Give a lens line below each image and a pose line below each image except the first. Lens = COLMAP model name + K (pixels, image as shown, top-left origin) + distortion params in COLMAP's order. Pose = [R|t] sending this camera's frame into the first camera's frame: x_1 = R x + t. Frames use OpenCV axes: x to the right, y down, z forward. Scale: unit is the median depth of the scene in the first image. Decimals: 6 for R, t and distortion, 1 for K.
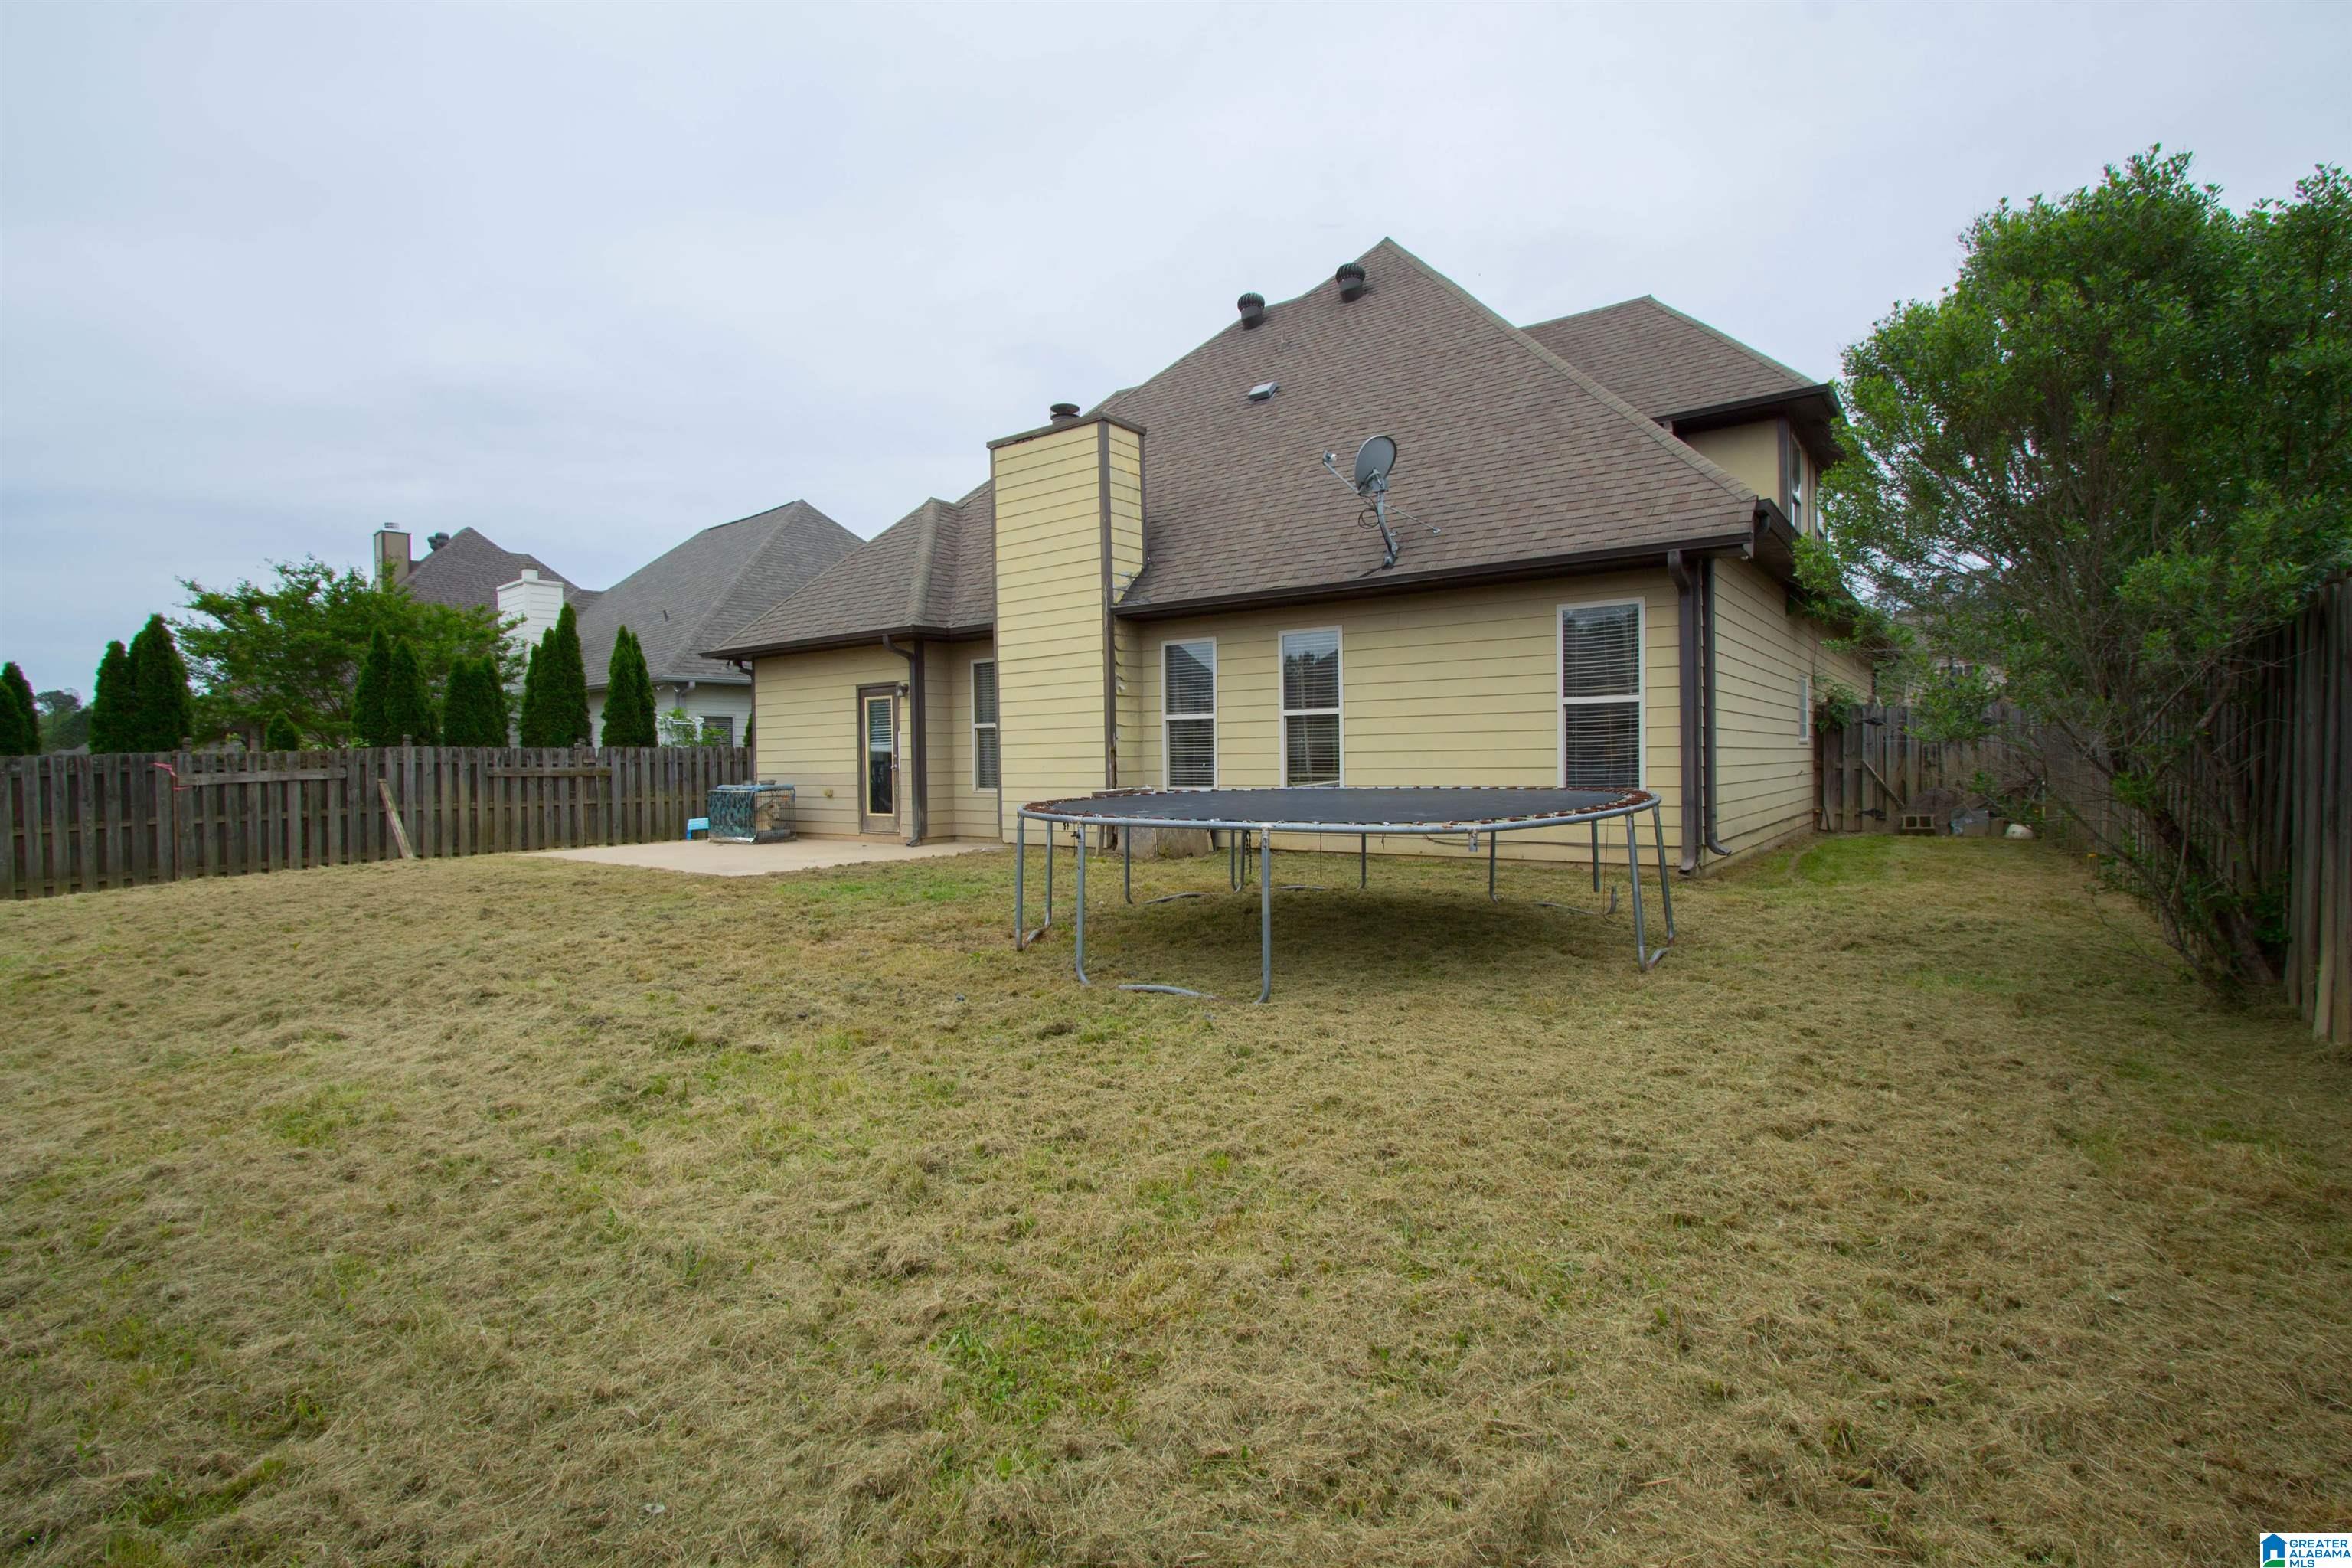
lens RADIAL K [[1124.5, 0, 1173.0], [0, 1124.5, 780.2], [0, 0, 1]] dist [0.000079, -0.000007]
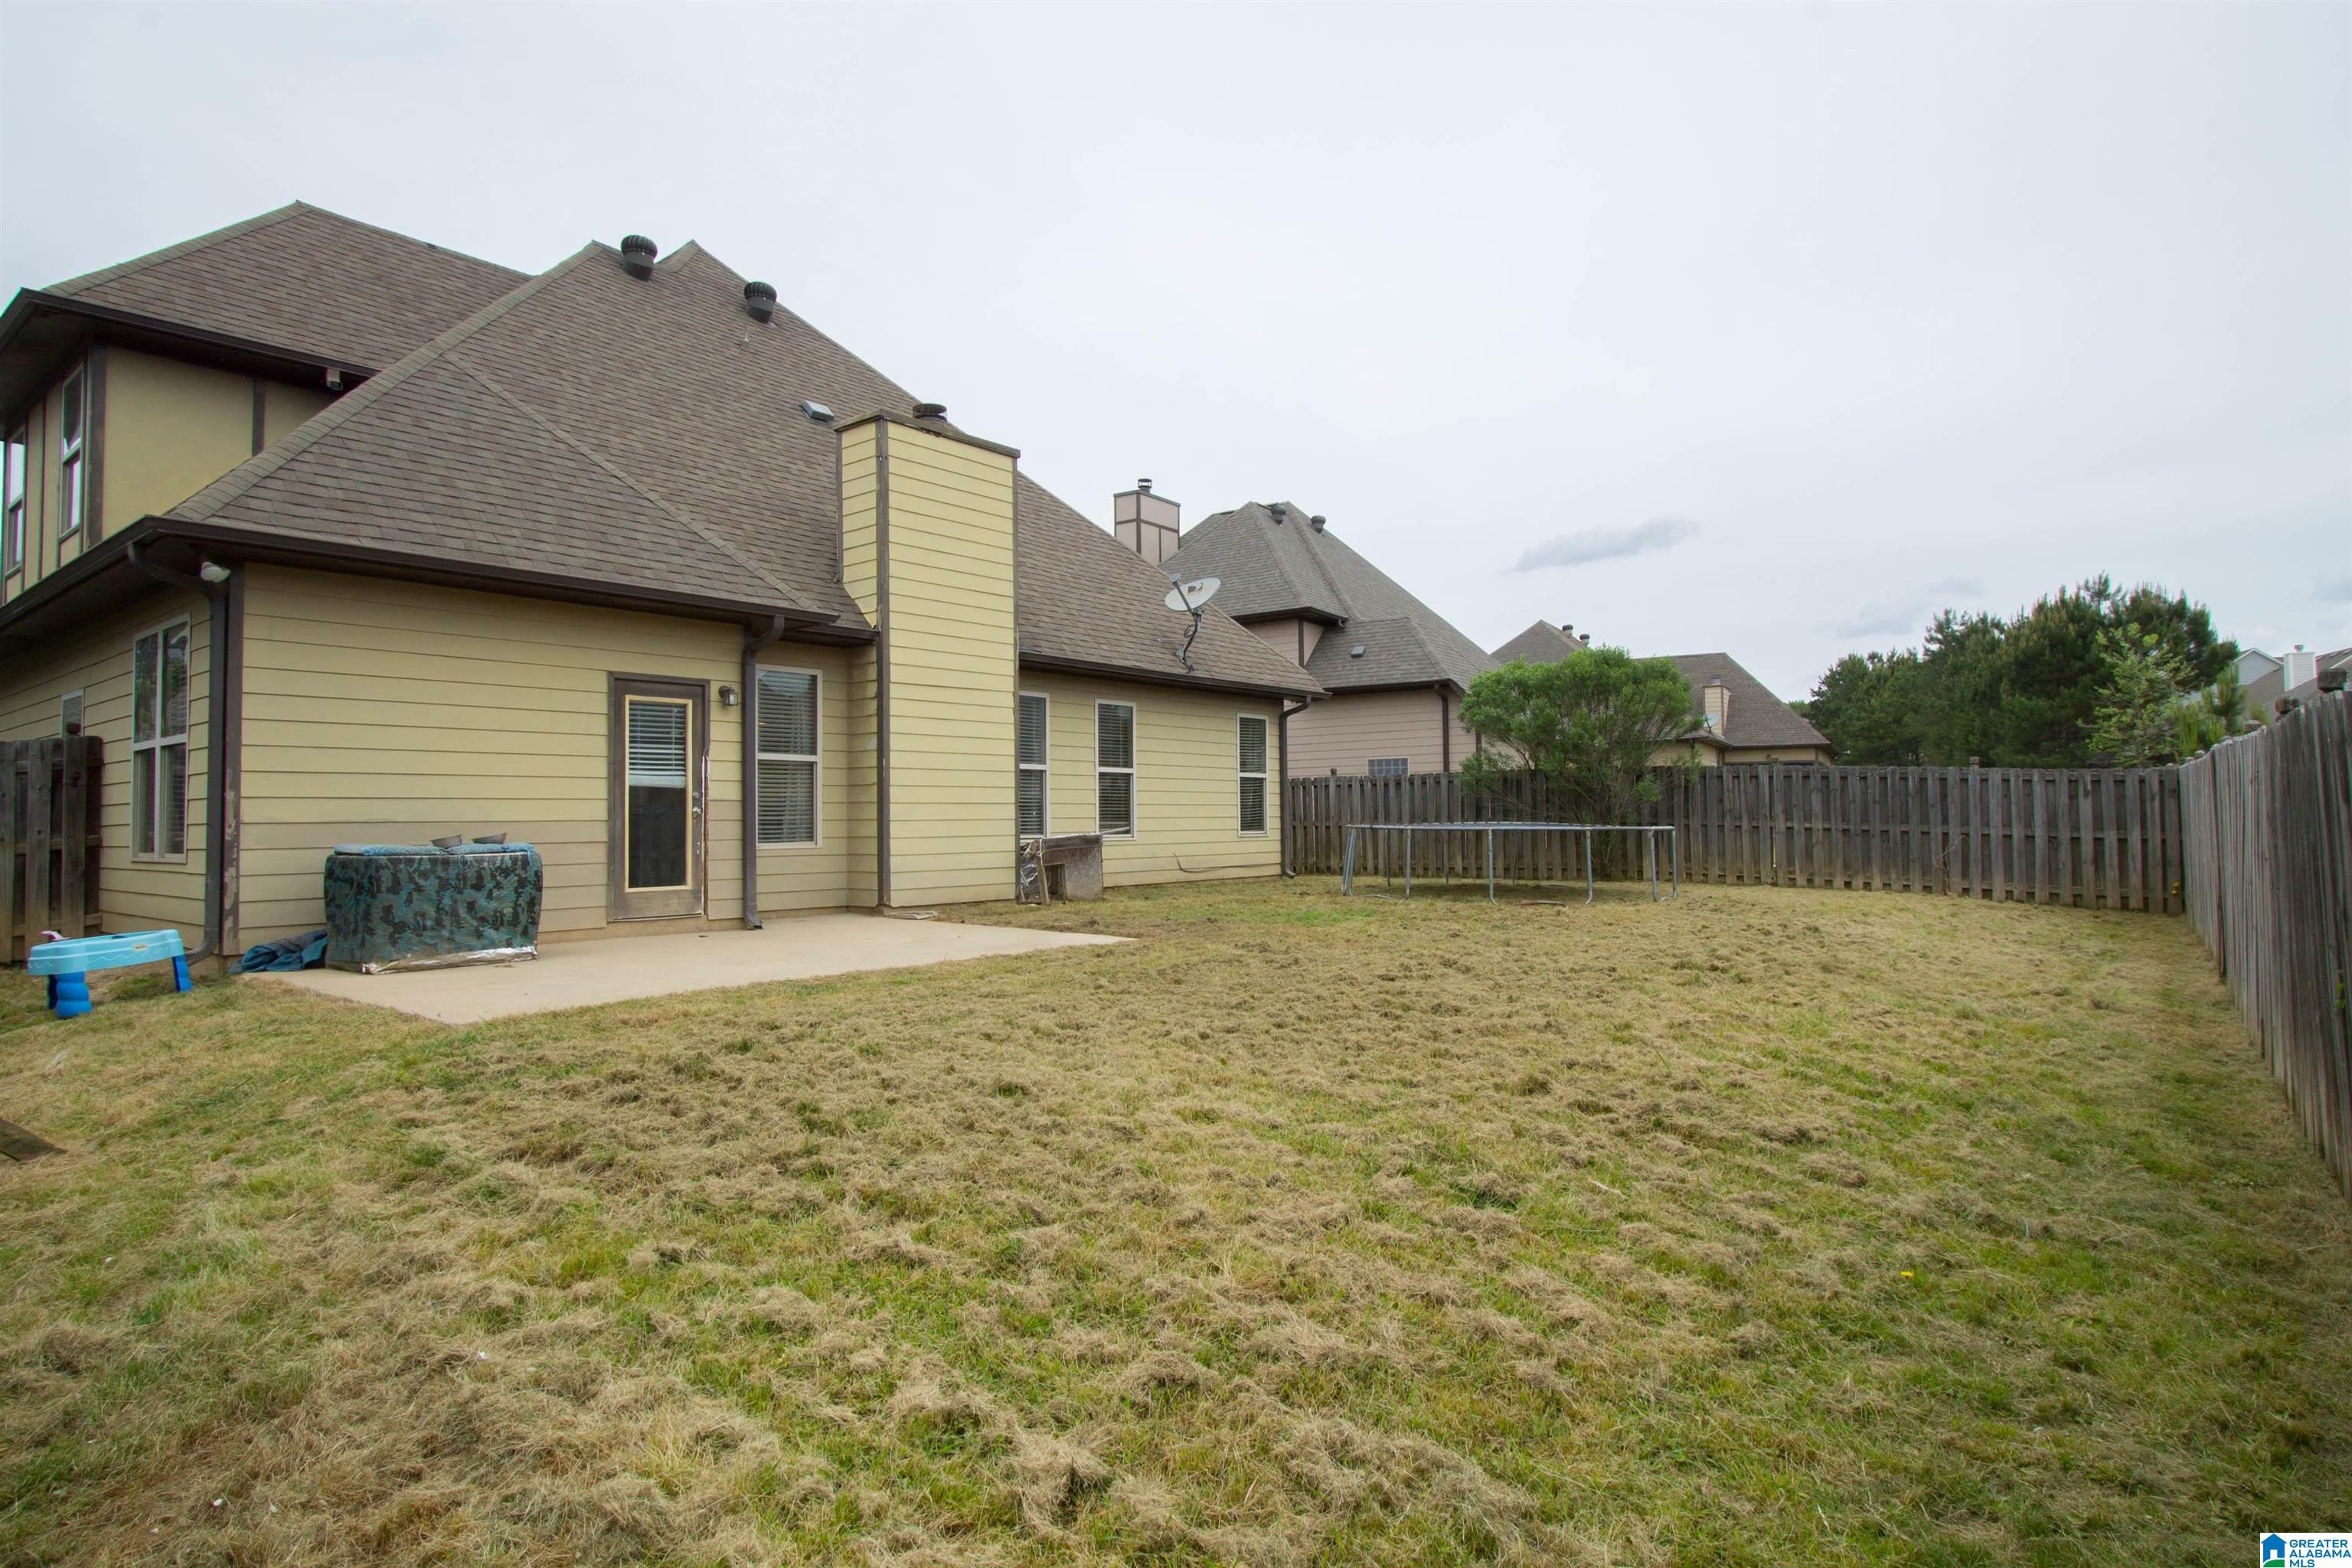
lens RADIAL K [[1235.4, 0, 1189.8], [0, 1235.4, 781.3], [0, 0, 1]] dist [-0.001919, 0.000006]
pose [[0.054283, 0.039963, 0.997726, -0.942506], [0.019626, 0.998963, -0.041080, 0.005429], [-0.998333, 0.021811, 0.053442, 0.690159]]
